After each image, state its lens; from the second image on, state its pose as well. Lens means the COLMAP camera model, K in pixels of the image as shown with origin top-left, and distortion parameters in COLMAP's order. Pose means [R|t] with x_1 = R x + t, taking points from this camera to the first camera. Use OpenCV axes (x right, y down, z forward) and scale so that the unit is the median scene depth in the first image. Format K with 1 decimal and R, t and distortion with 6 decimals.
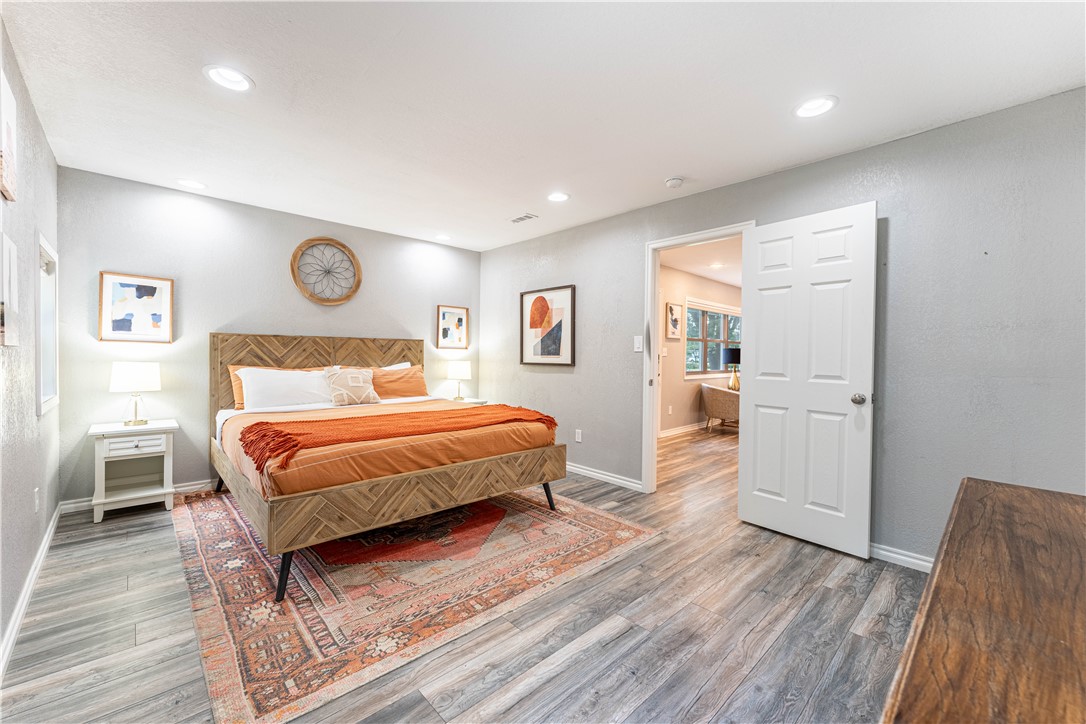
lens RADIAL K [[435.0, 0, 550.2], [0, 435.0, 361.4], [0, 0, 1]] dist [0.000901, -0.000252]
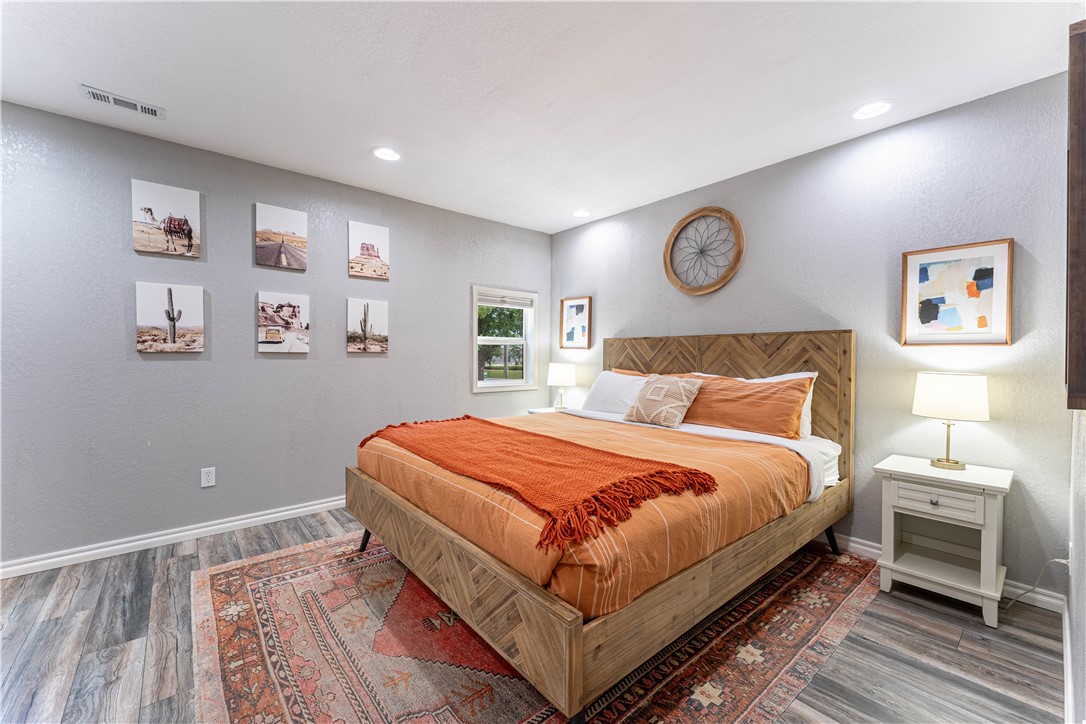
lens RADIAL K [[435.0, 0, 539.2], [0, 435.0, 362.8], [0, 0, 1]] dist [0.000901, -0.000252]
pose [[-0.073253, 0.006908, -0.997289, 0.302566], [-0.020928, 0.999745, 0.008463, -0.008797], [0.997094, 0.021491, -0.073089, 0.812064]]
